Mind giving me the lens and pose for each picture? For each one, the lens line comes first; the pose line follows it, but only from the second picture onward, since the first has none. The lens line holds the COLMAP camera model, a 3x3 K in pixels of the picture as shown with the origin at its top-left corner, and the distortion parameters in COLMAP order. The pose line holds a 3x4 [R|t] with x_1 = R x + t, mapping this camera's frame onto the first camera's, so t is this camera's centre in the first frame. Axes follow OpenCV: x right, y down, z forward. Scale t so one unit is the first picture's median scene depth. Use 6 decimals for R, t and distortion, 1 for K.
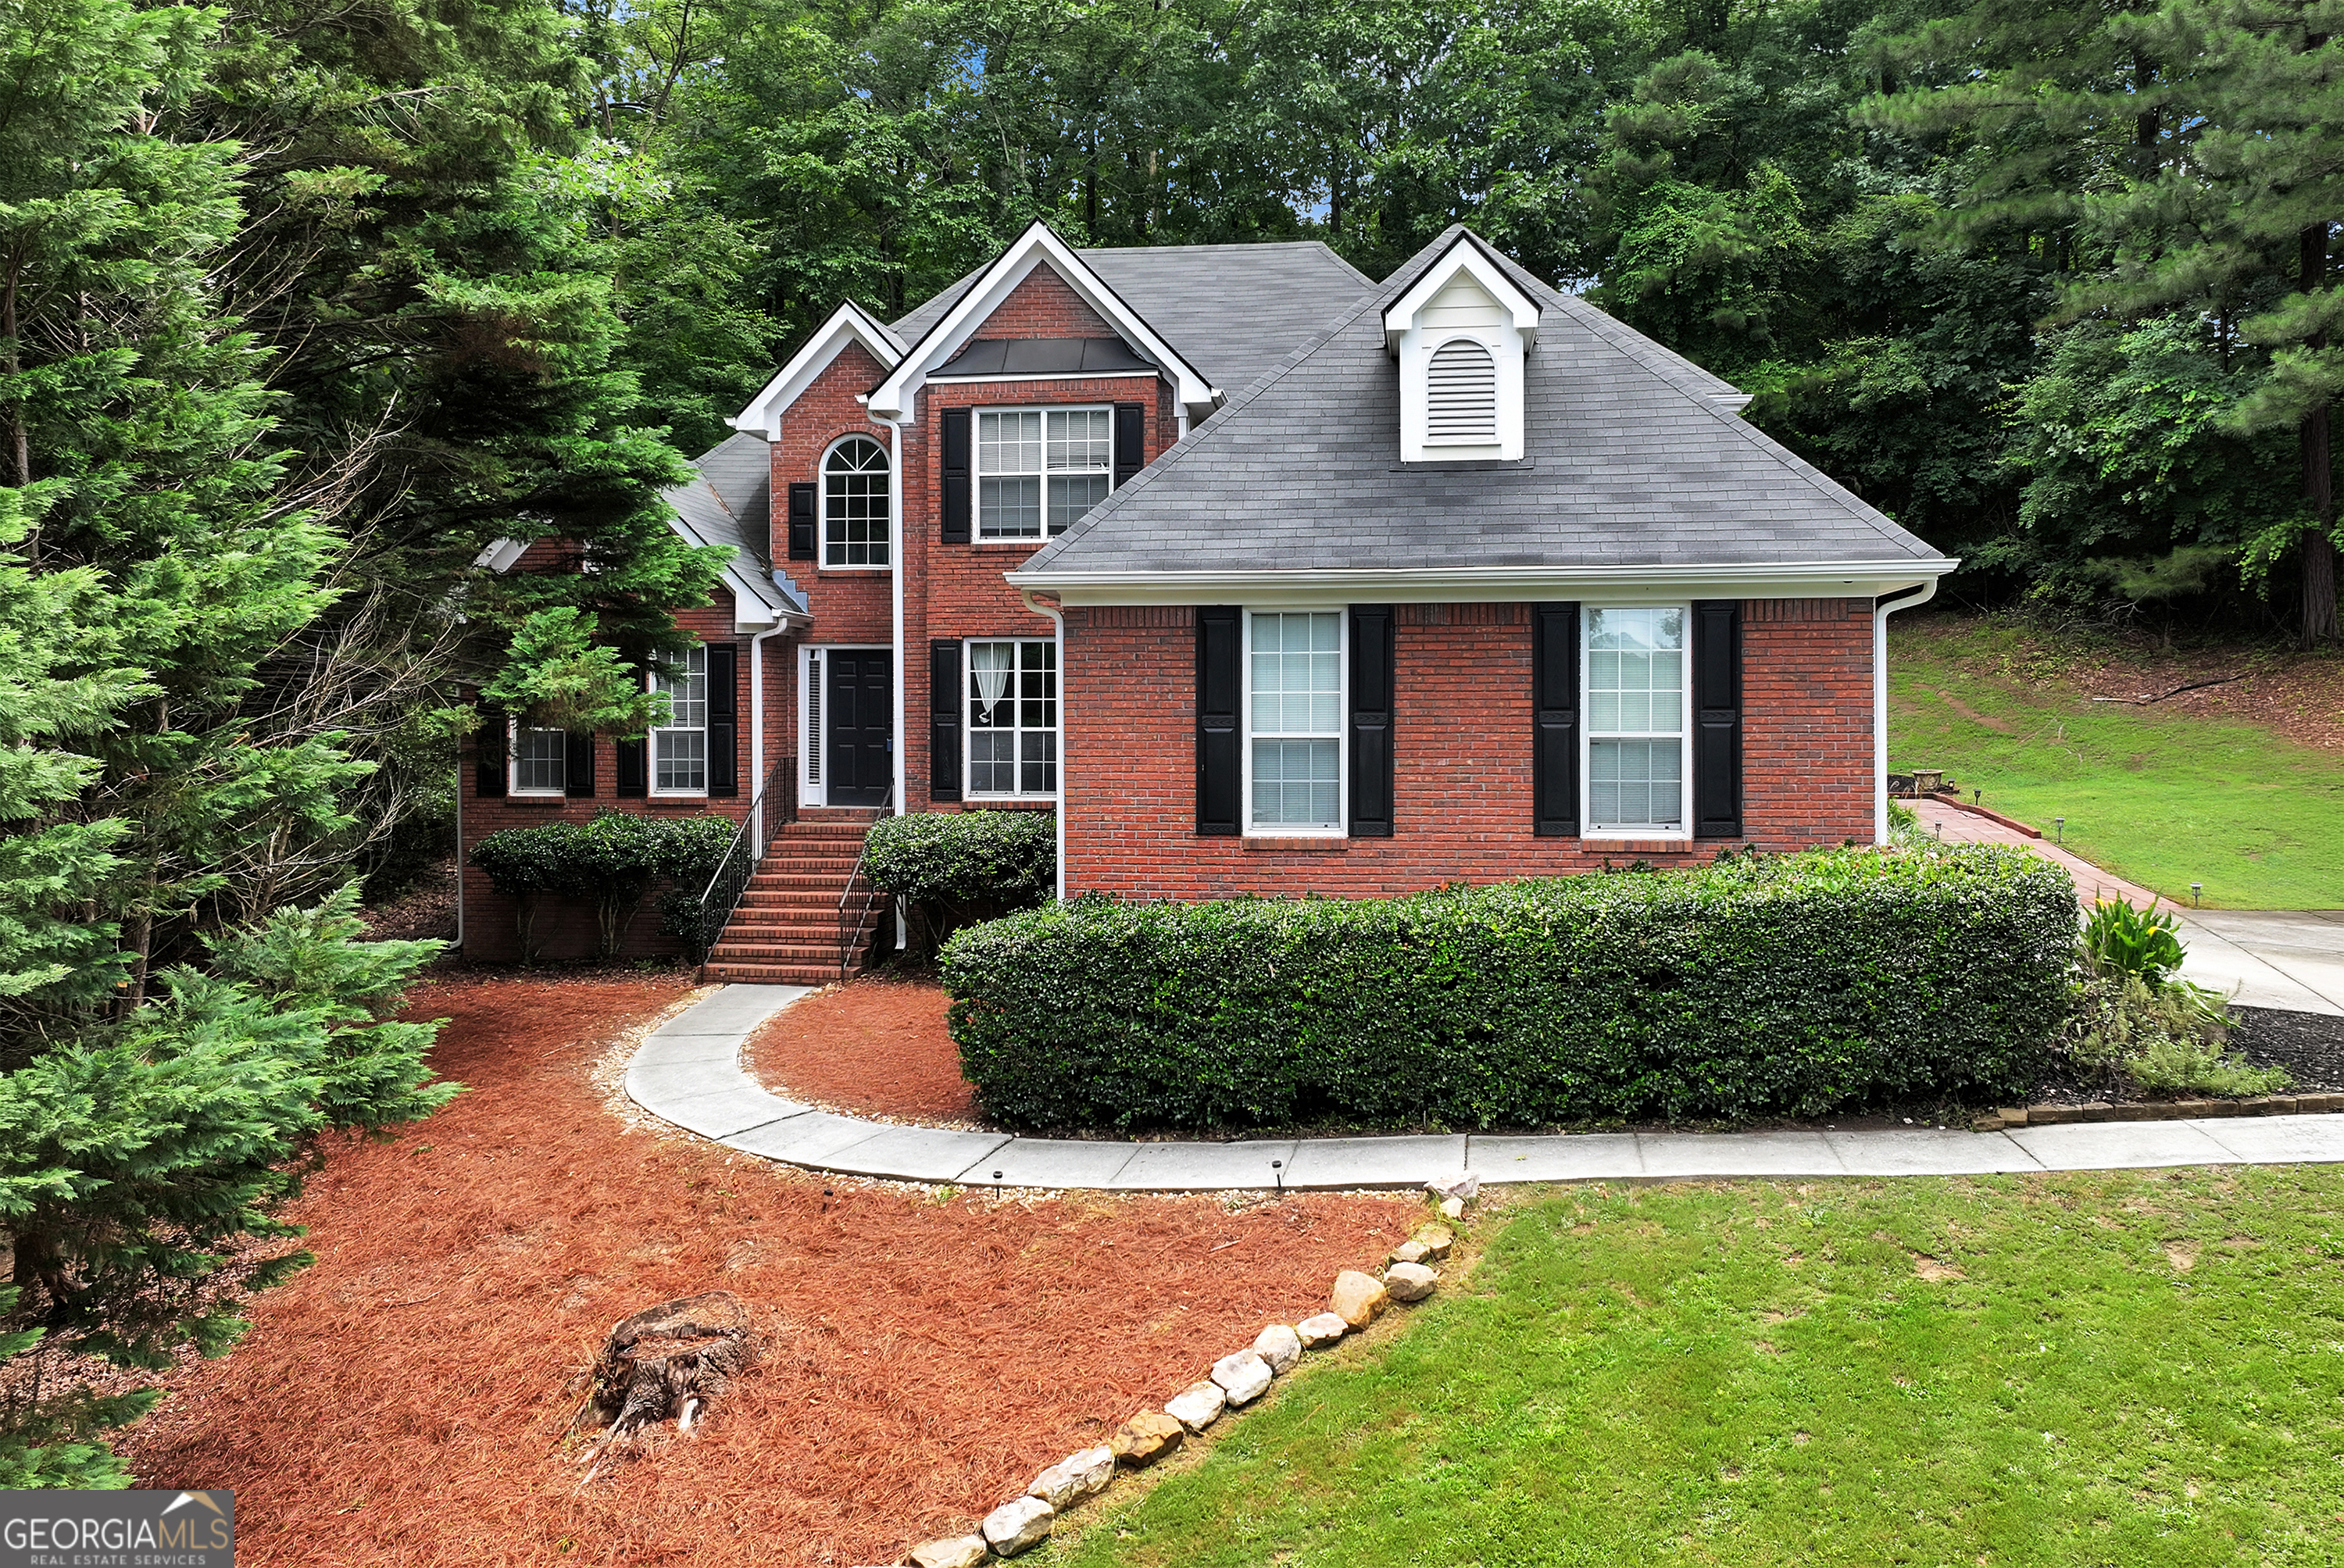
lens RADIAL K [[1715.7, 0, 1147.0], [0, 1715.7, 750.3], [0, 0, 1]] dist [0.002970, -0.003283]
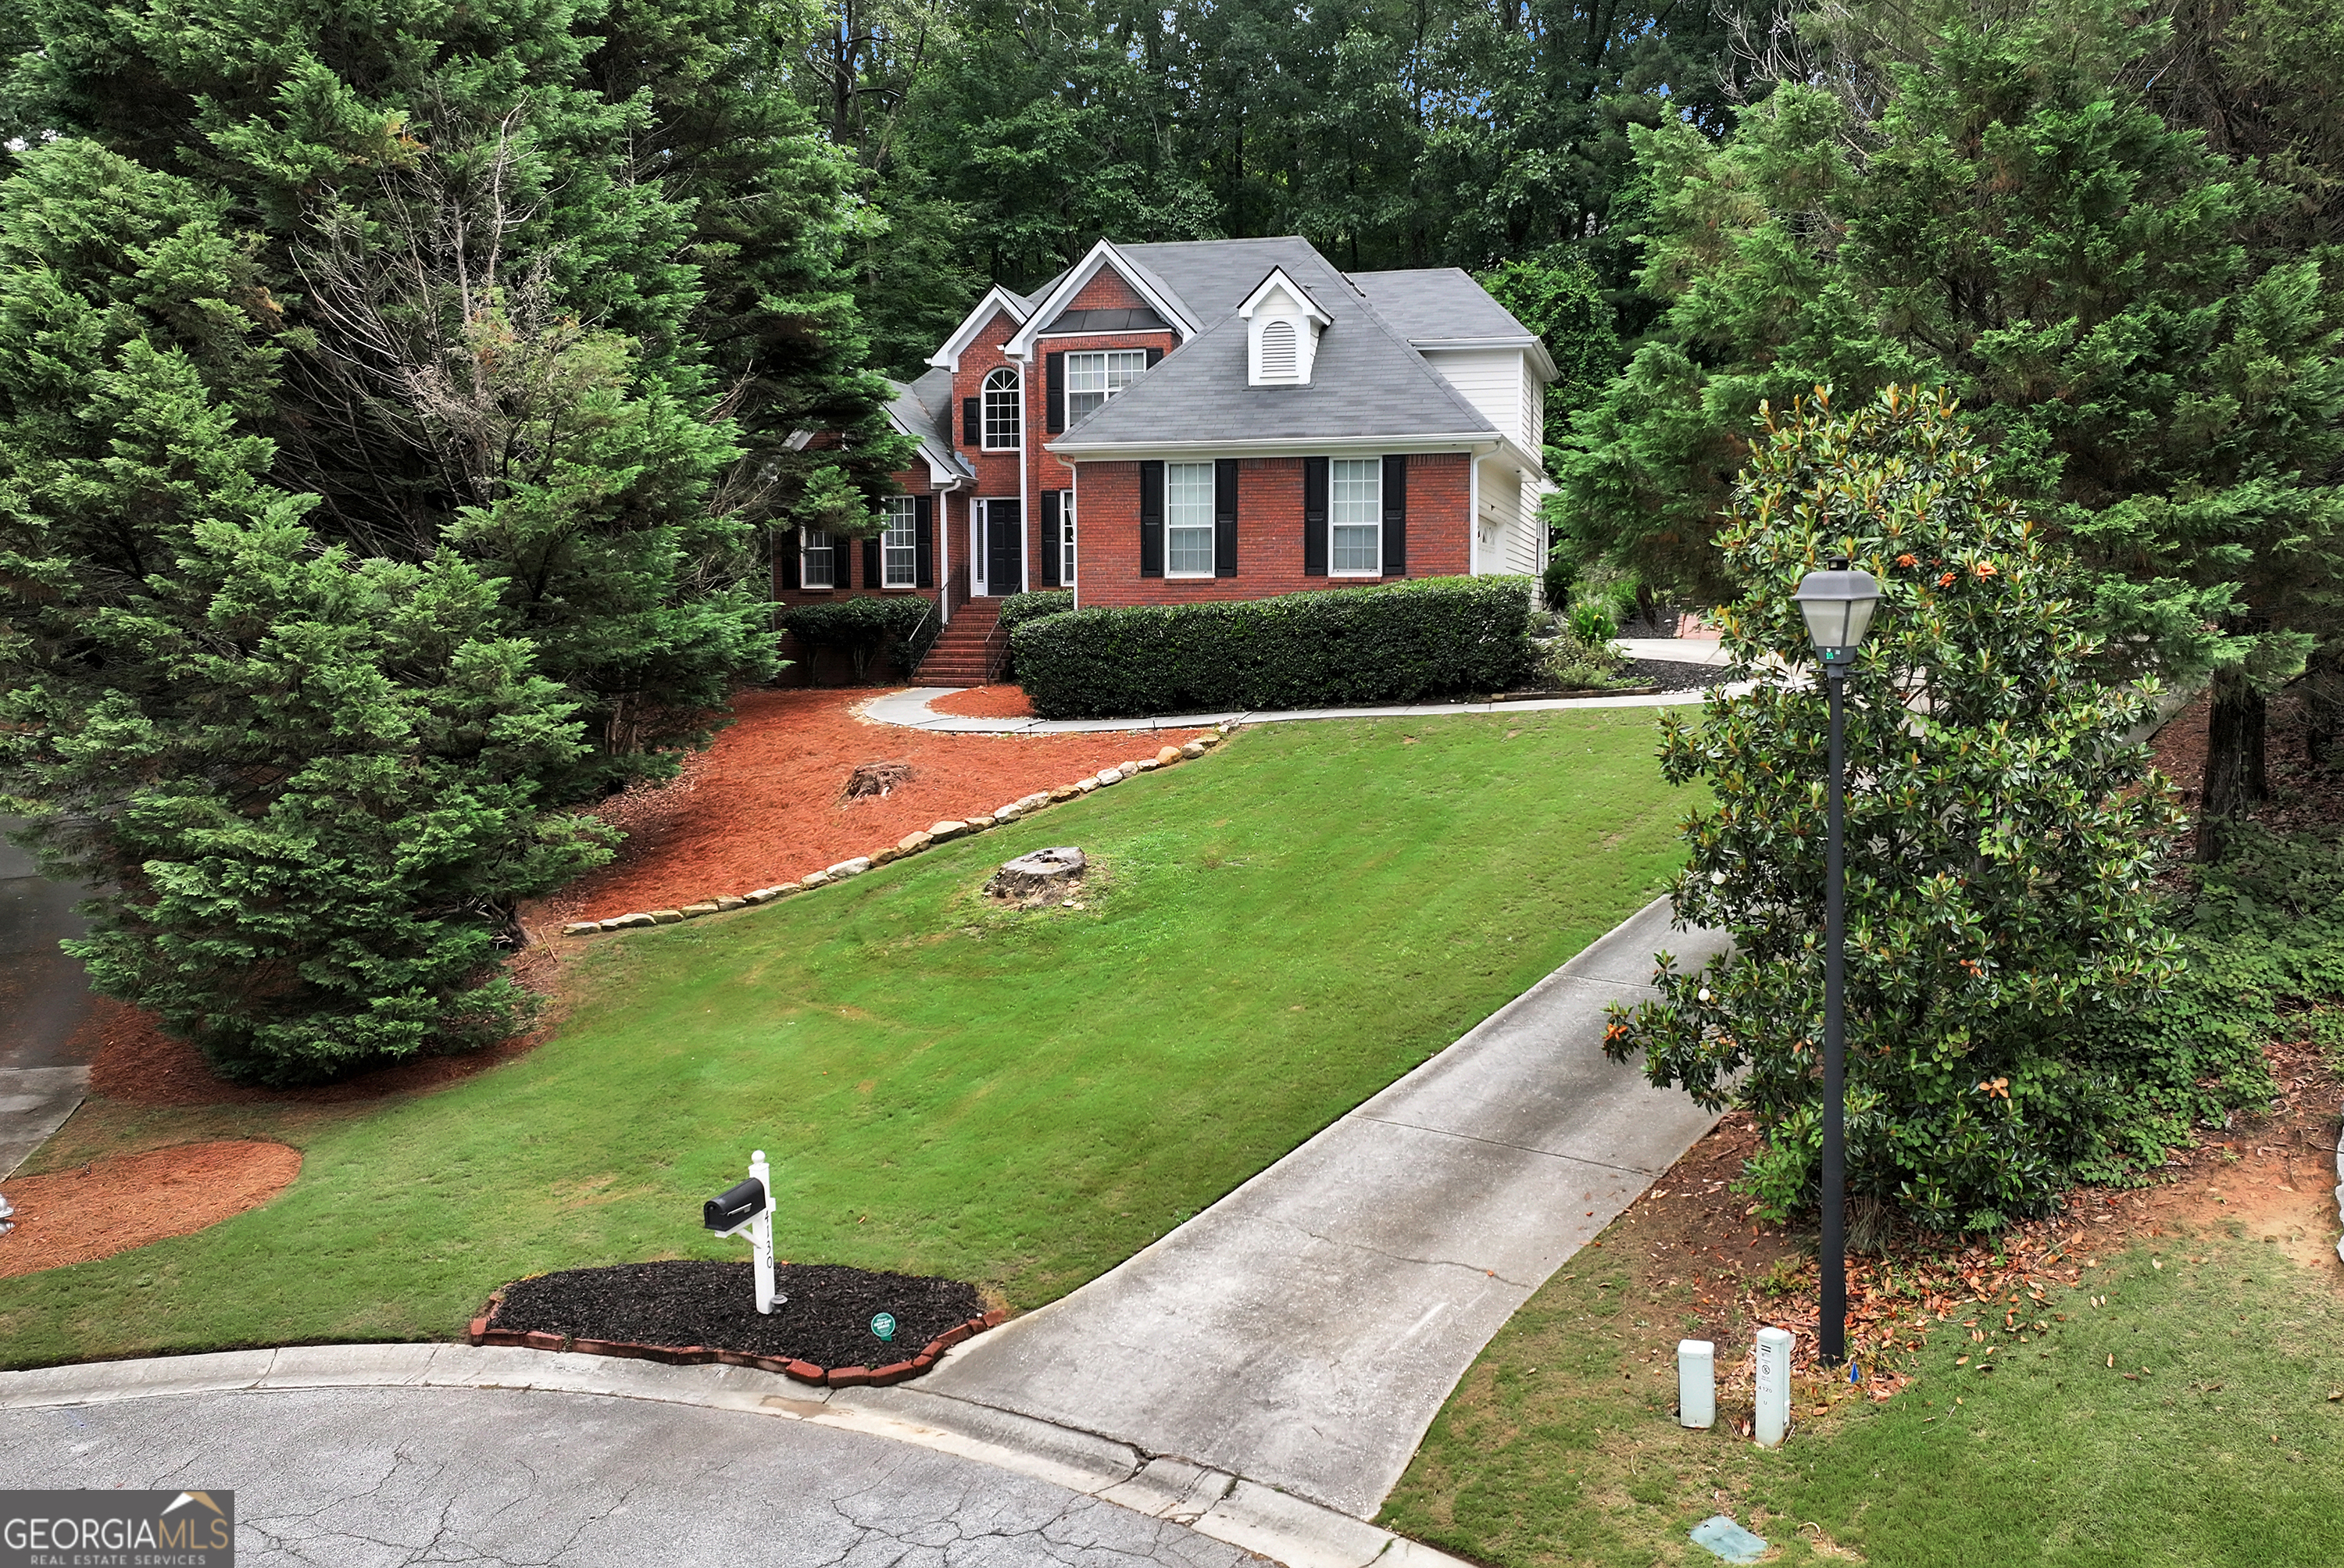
lens RADIAL K [[1727.4, 0, 1227.0], [0, 1727.4, 785.7], [0, 0, 1]] dist [-0.001619, -0.000640]
pose [[0.994511, 0.011426, -0.104010, 0.343072], [-0.003844, 0.997339, 0.072806, 0.146223], [0.104565, -0.072006, 0.991908, -1.006351]]
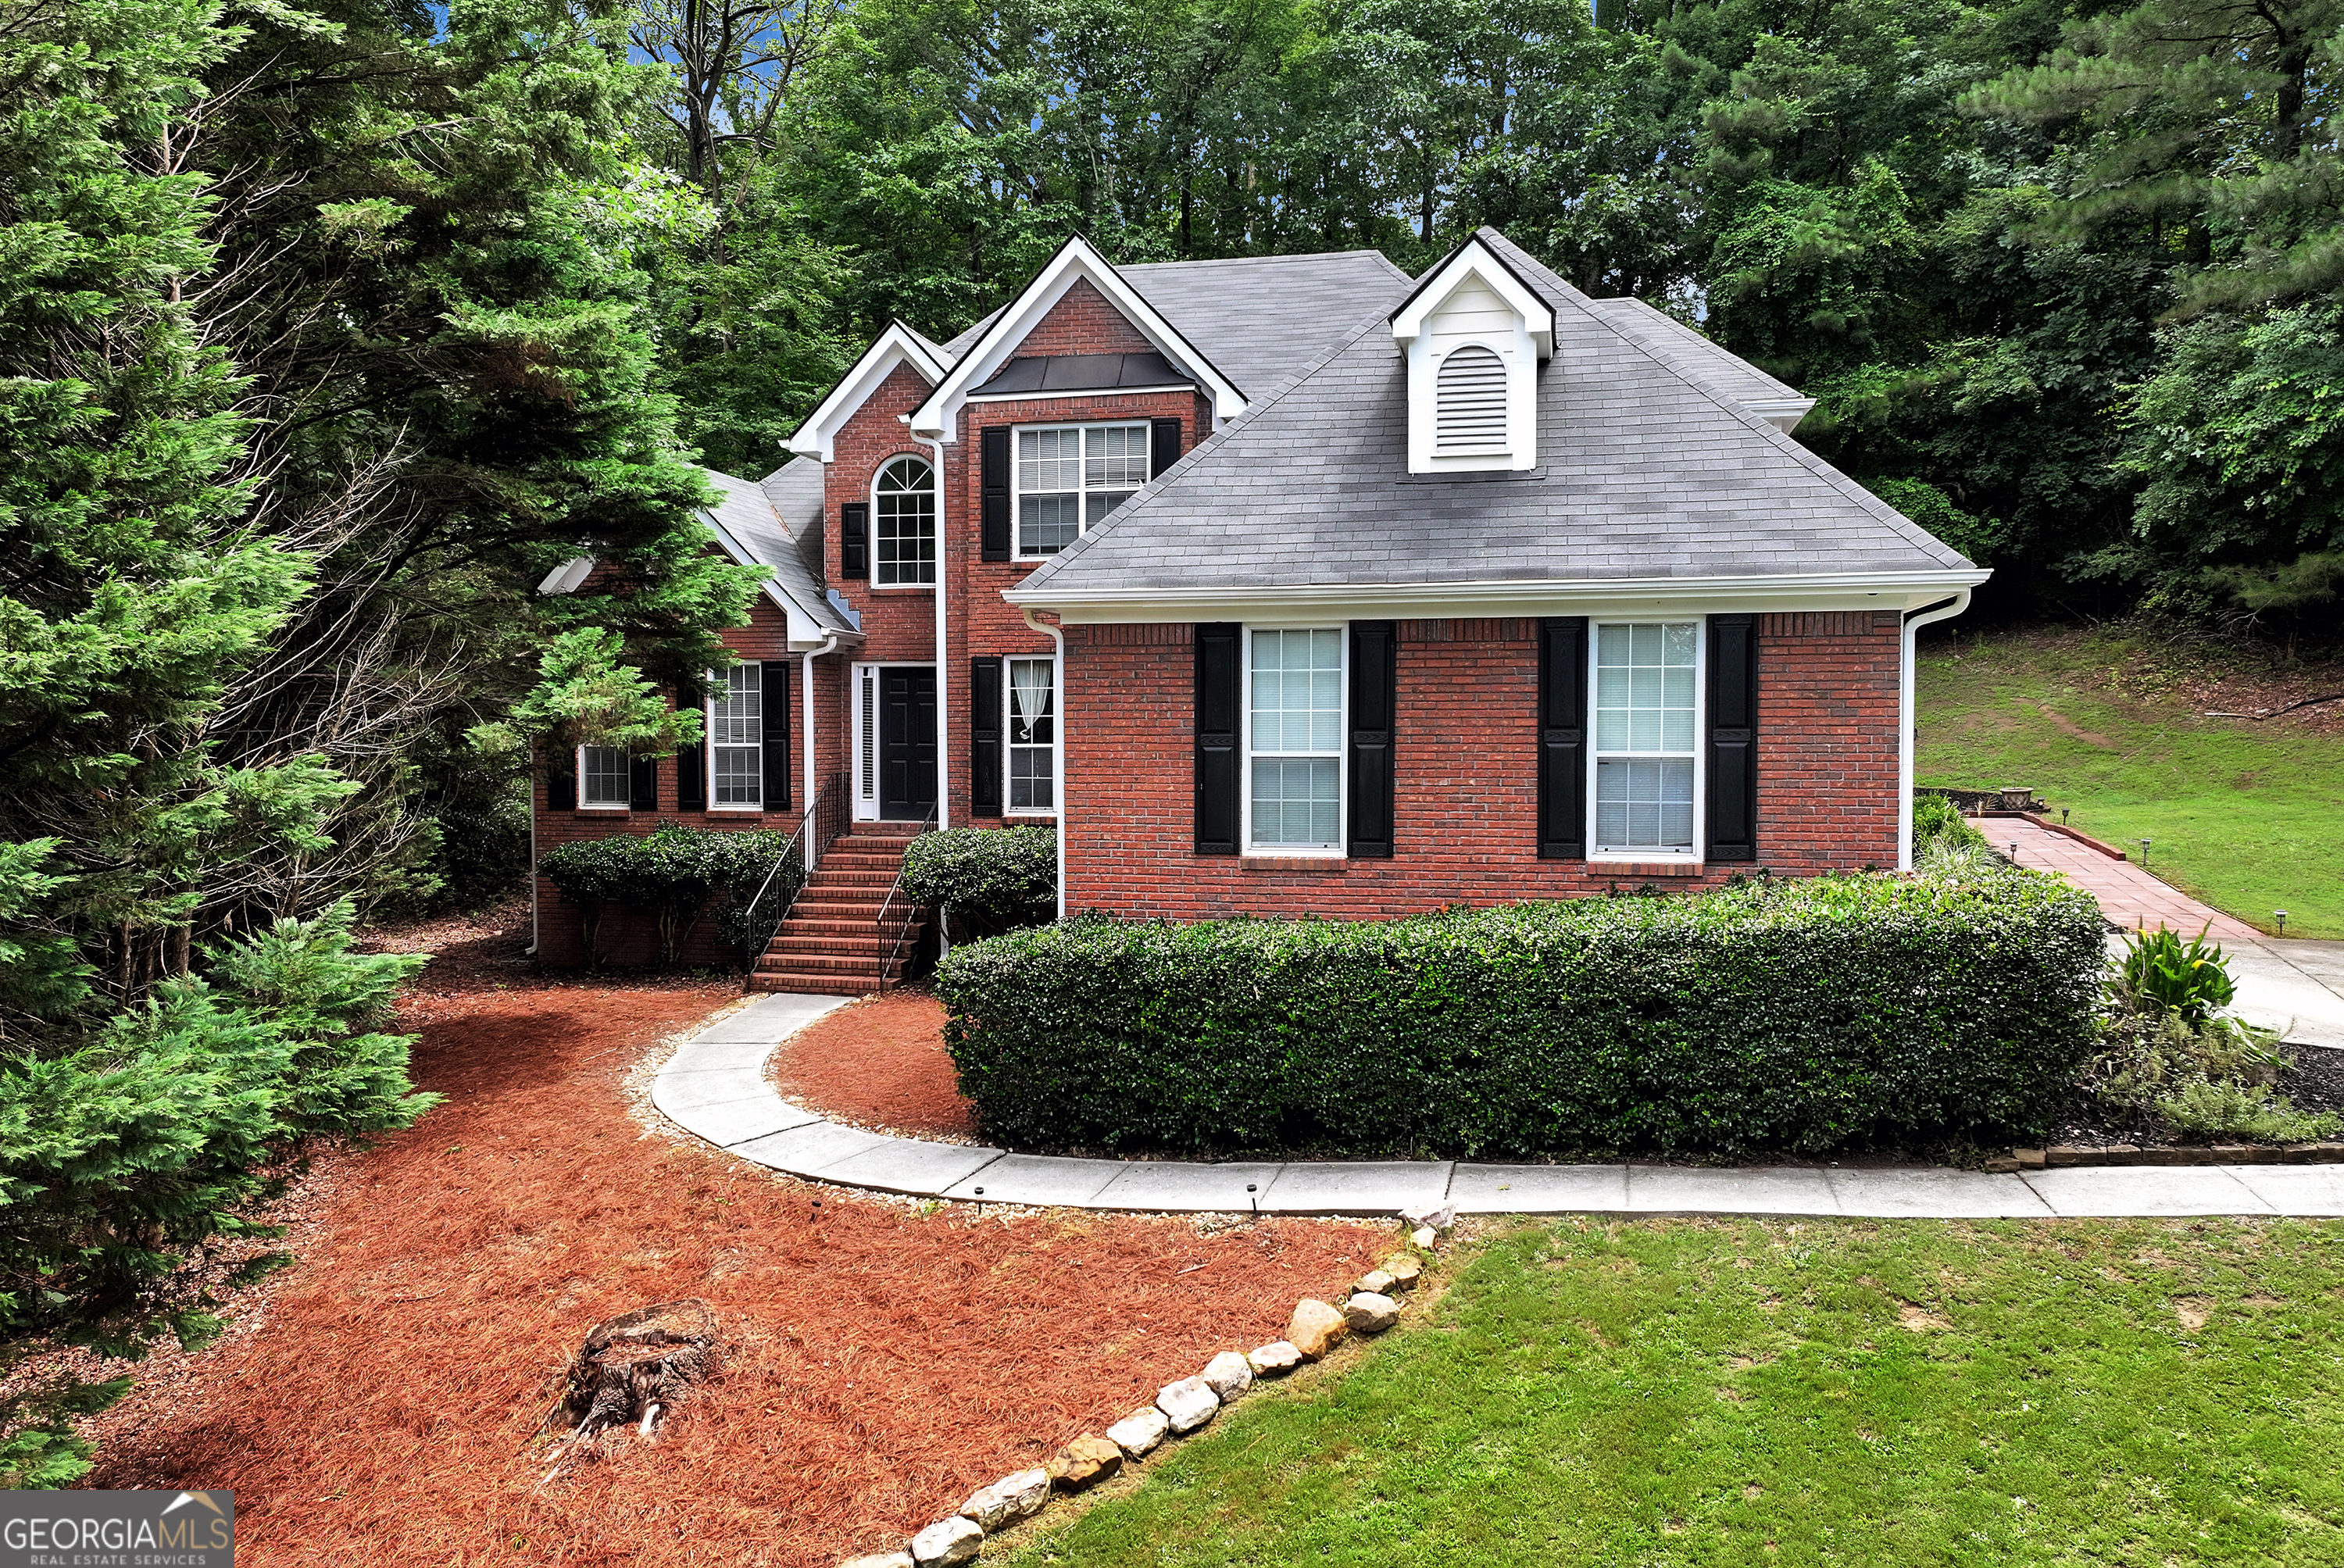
lens RADIAL K [[1668.6, 0, 1119.7], [0, 1668.6, 821.7], [0, 0, 1]] dist [-0.001943, 0.006925]
pose [[0.995740, 0.005265, -0.092051, 0.075178], [-0.001969, 0.999355, 0.035865, -0.004289], [0.092181, -0.035531, 0.995108, 0.034873]]
